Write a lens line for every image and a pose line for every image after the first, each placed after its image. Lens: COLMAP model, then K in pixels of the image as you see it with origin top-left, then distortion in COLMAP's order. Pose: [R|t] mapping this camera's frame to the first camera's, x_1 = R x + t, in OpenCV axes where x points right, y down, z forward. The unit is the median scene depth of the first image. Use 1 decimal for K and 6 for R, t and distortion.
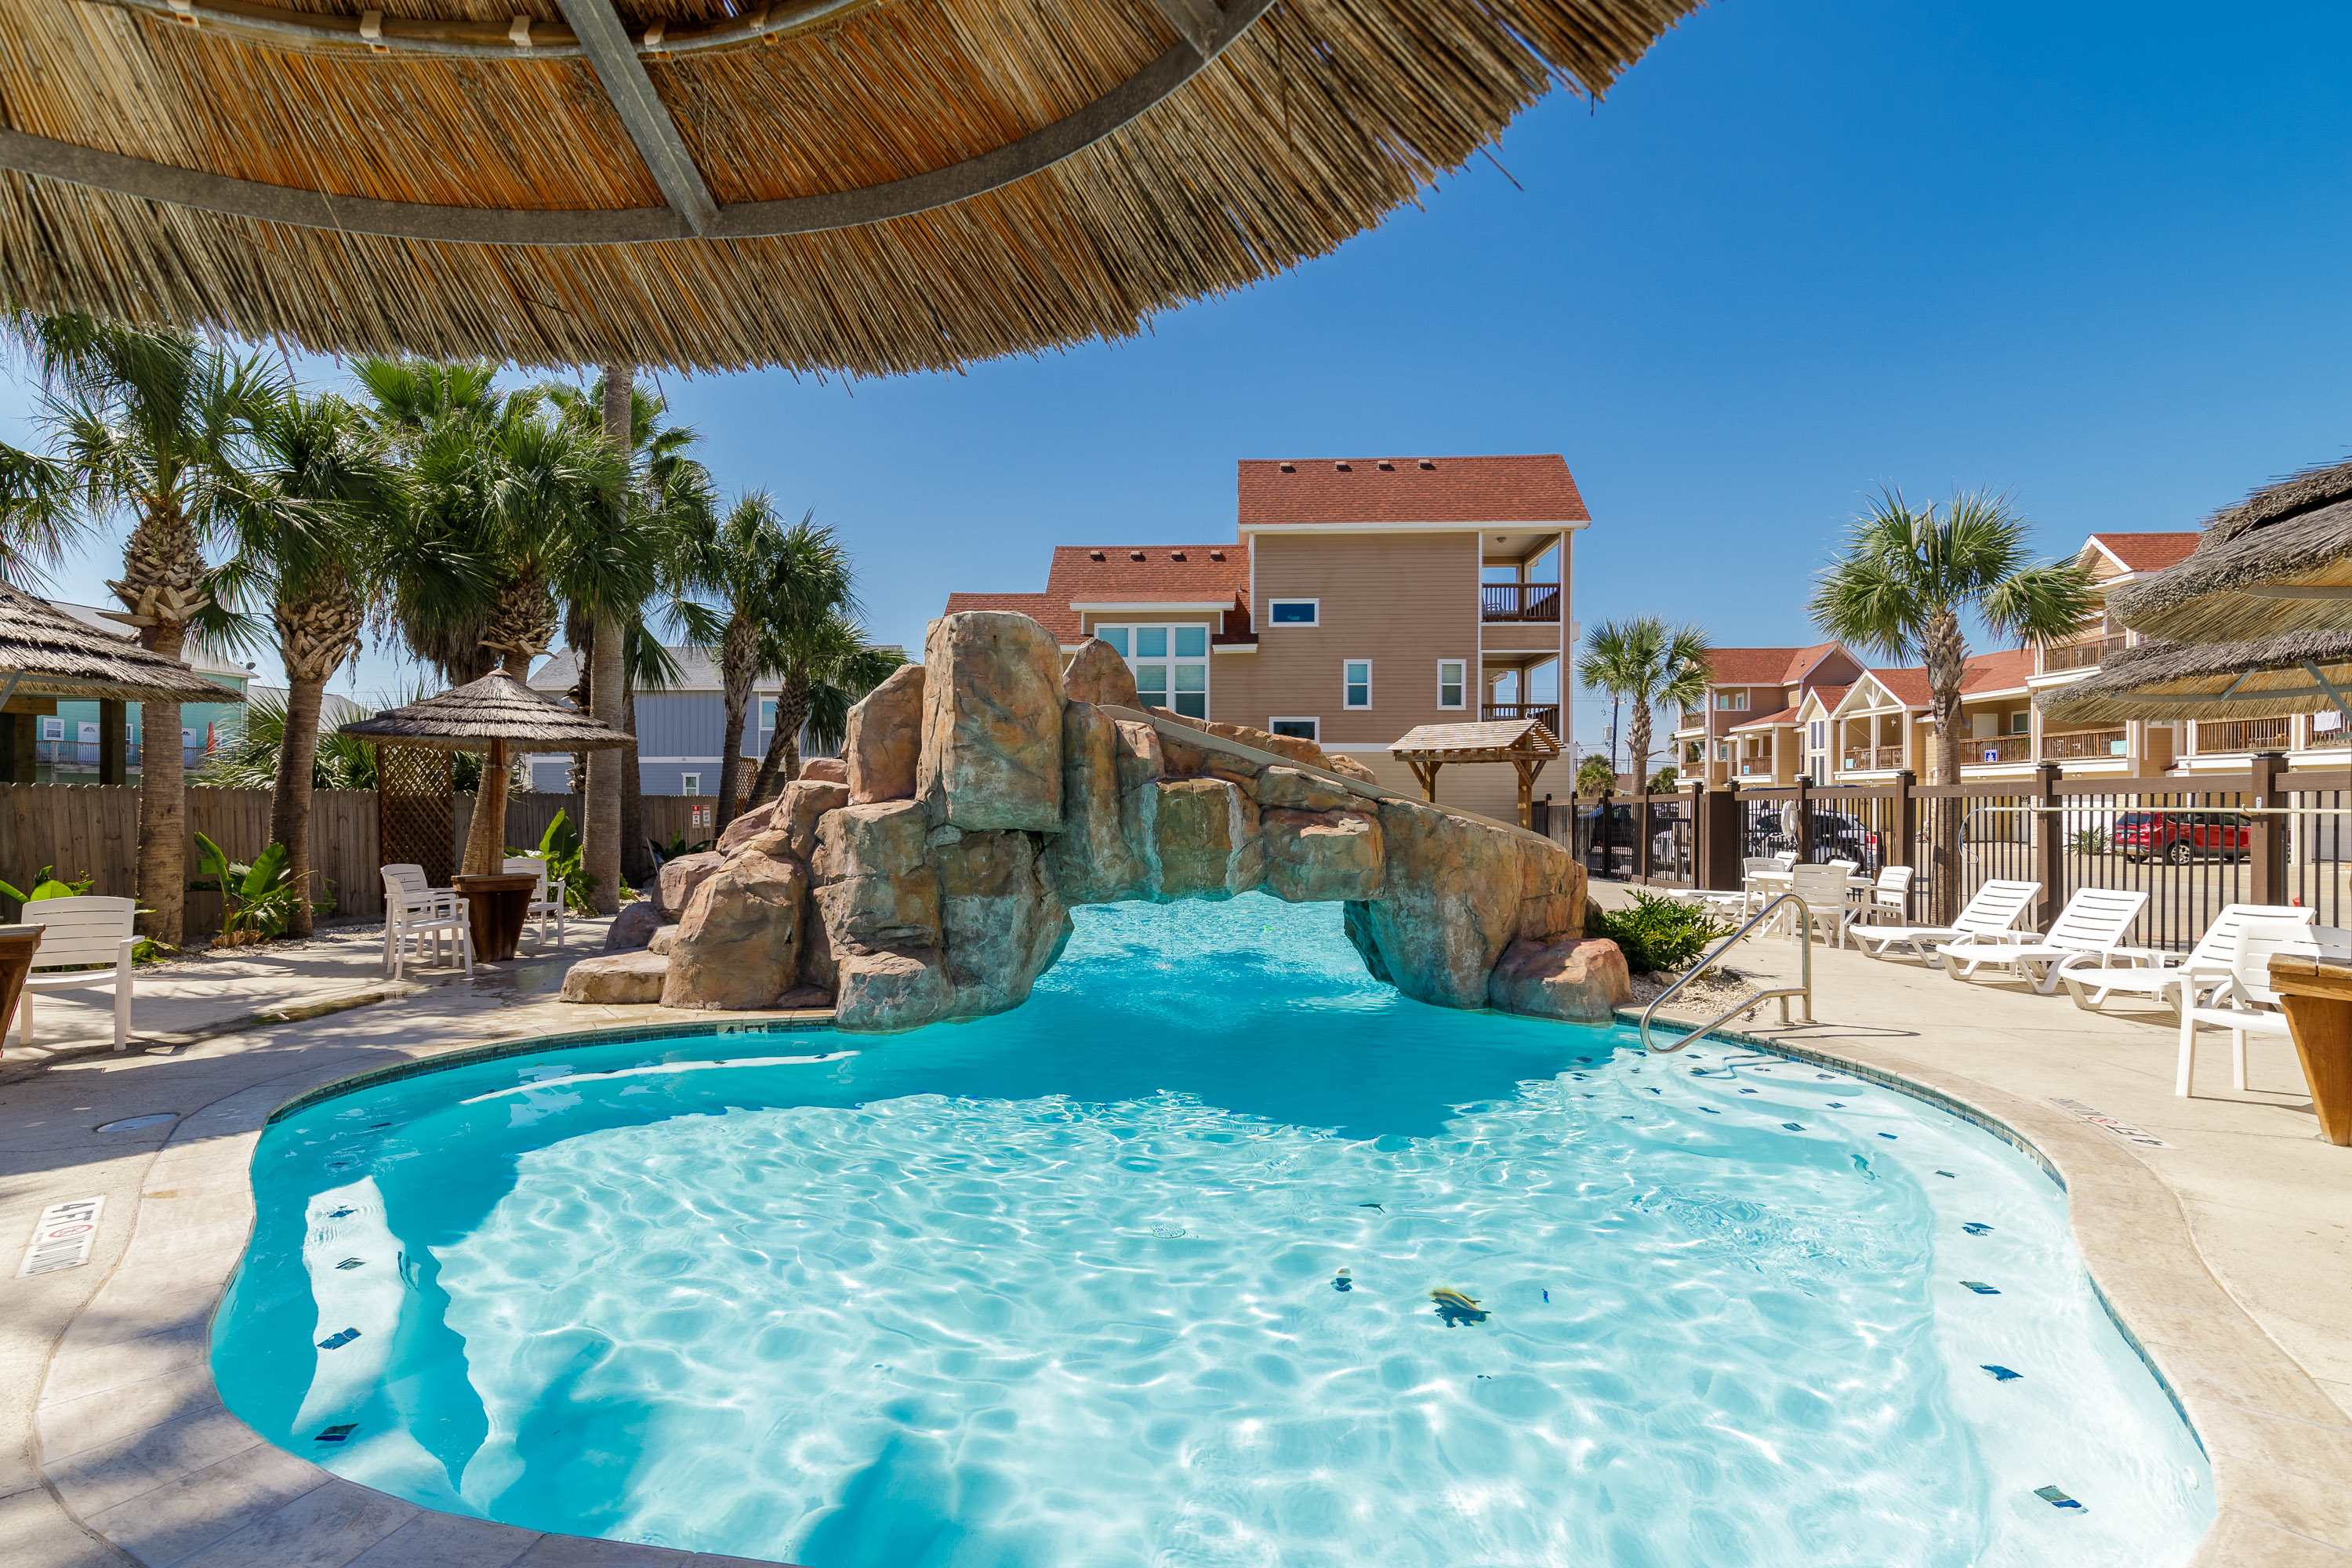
lens RADIAL K [[1080.9, 0, 1176.0], [0, 1080.9, 784.0], [0, 0, 1]] dist [0.008912, 0.000191]
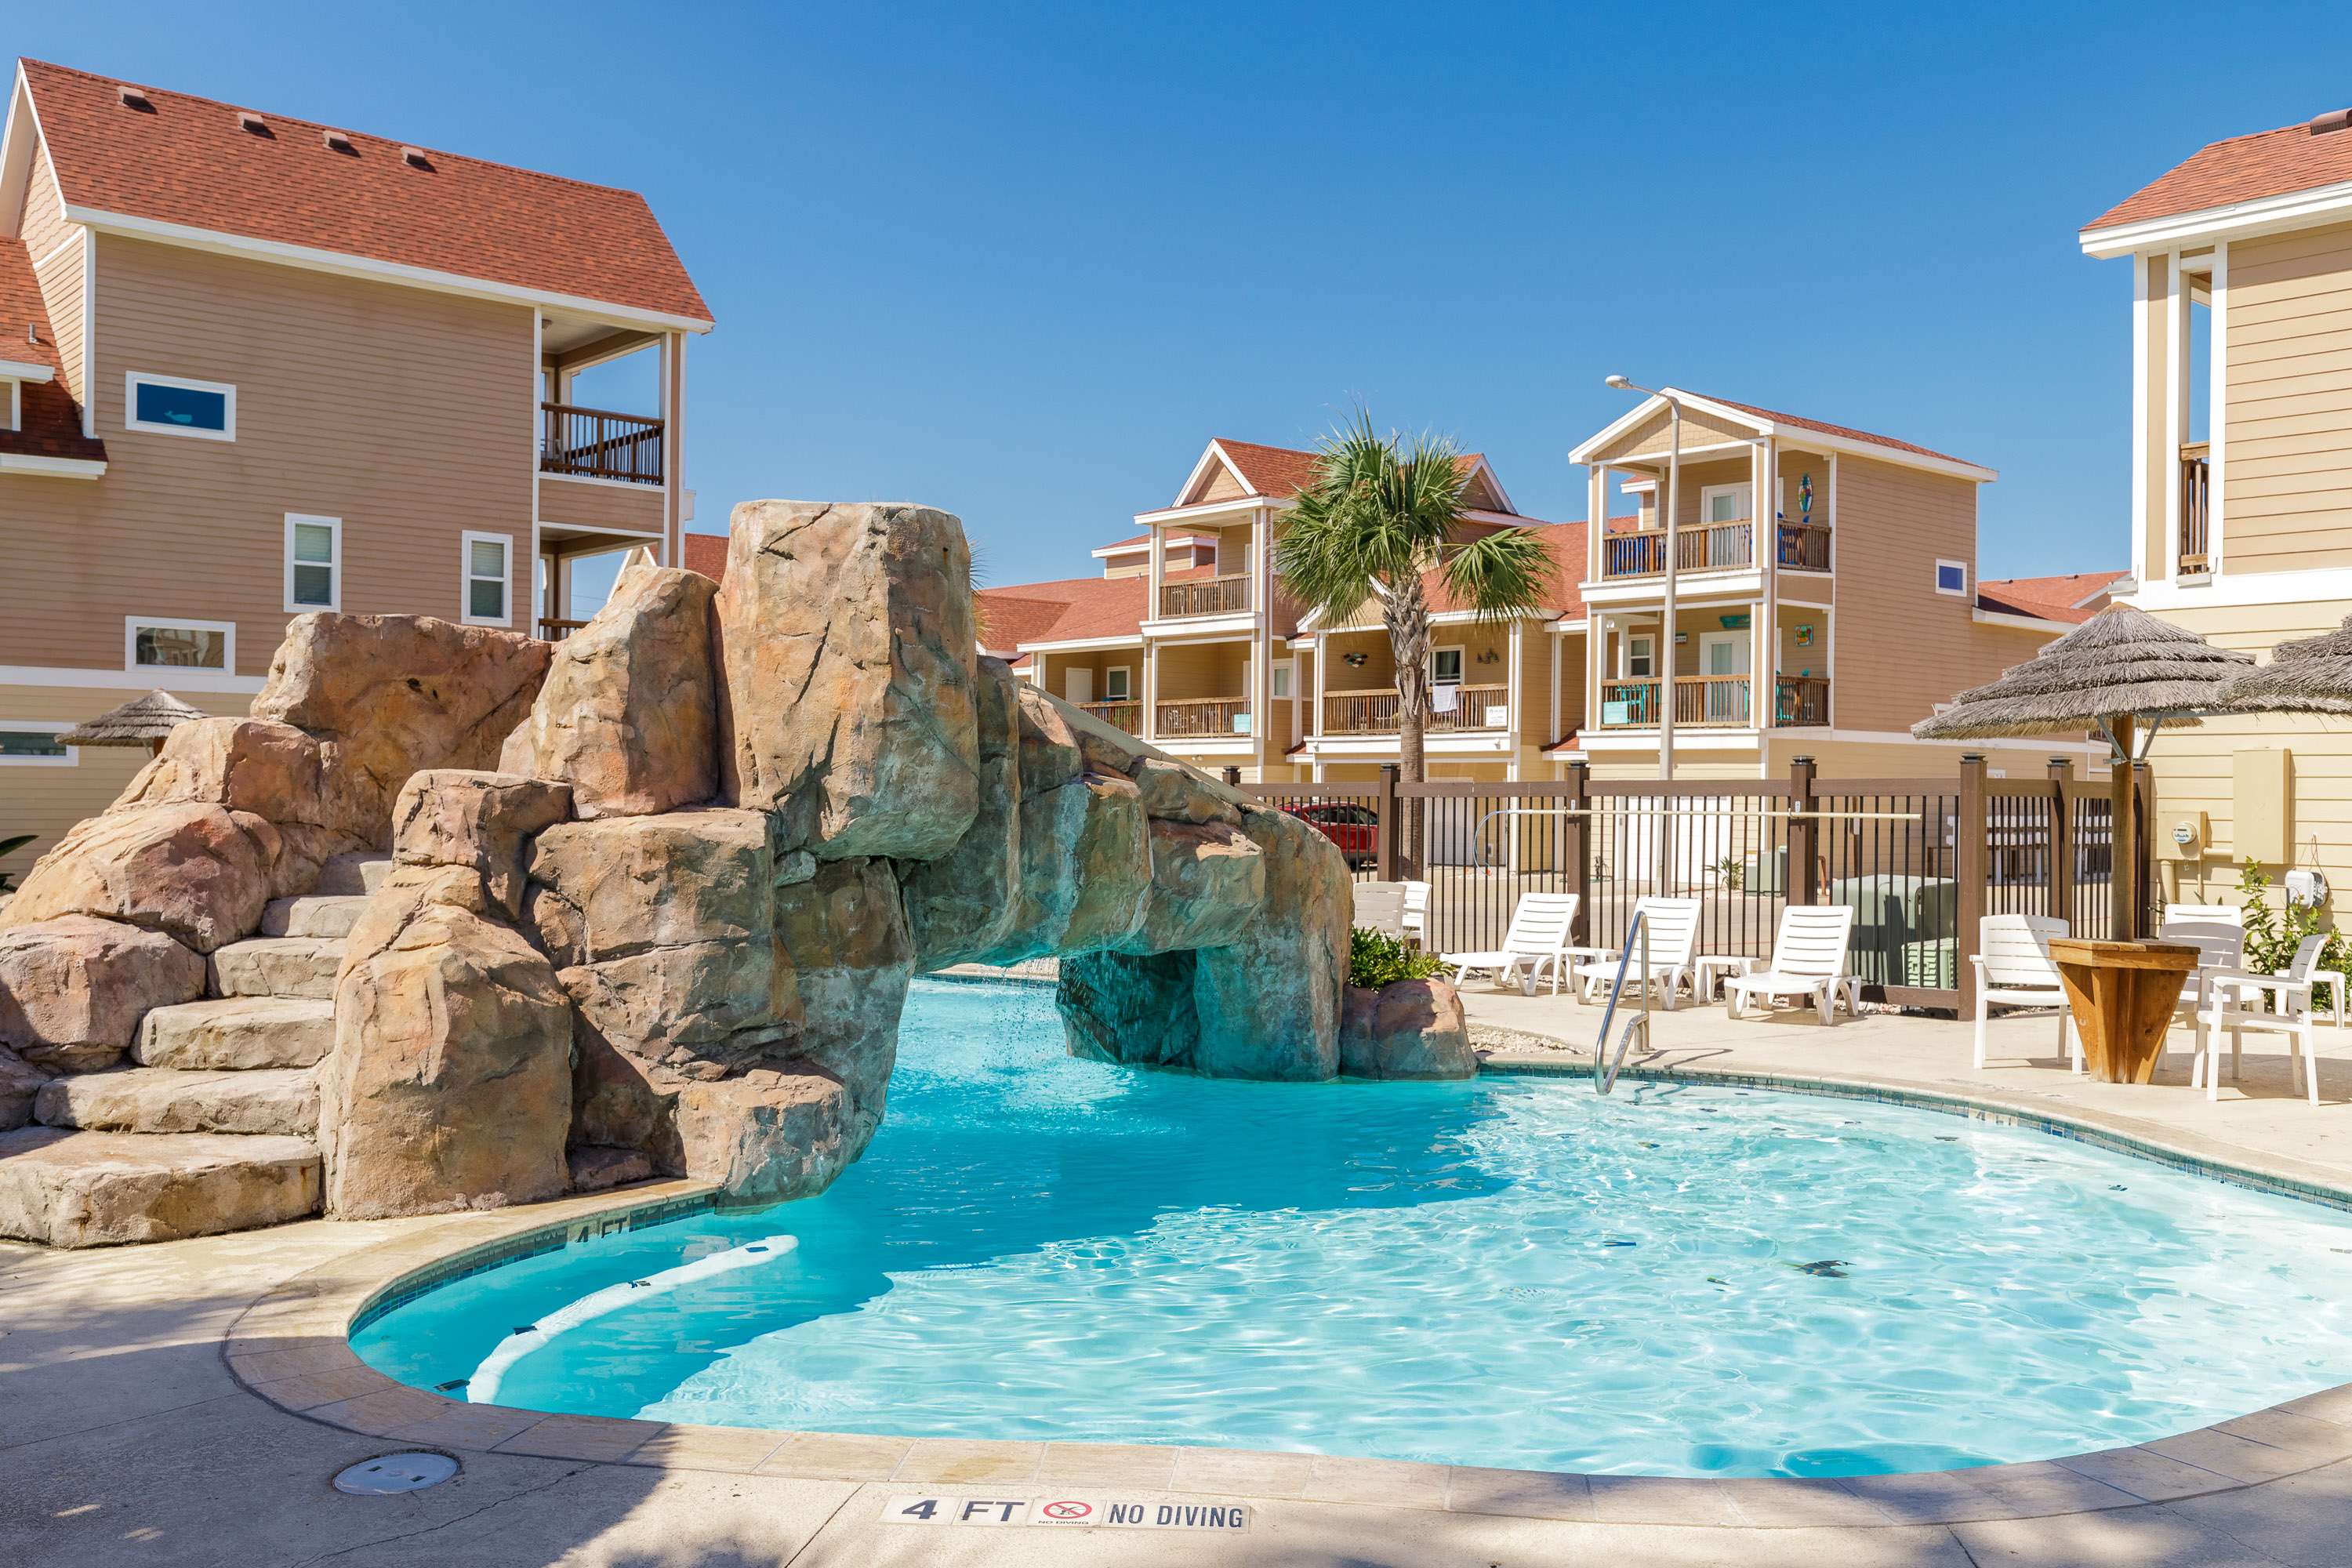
lens RADIAL K [[2065.0, 0, 1176.0], [0, 2065.0, 784.0], [0, 0, 1]] dist [-0.003471, 0.016867]
pose [[0.703121, 0.006327, 0.711042, -0.851802], [-0.017823, 0.999803, 0.008727, -0.012074], [-0.710847, -0.018809, 0.703095, 0.055469]]
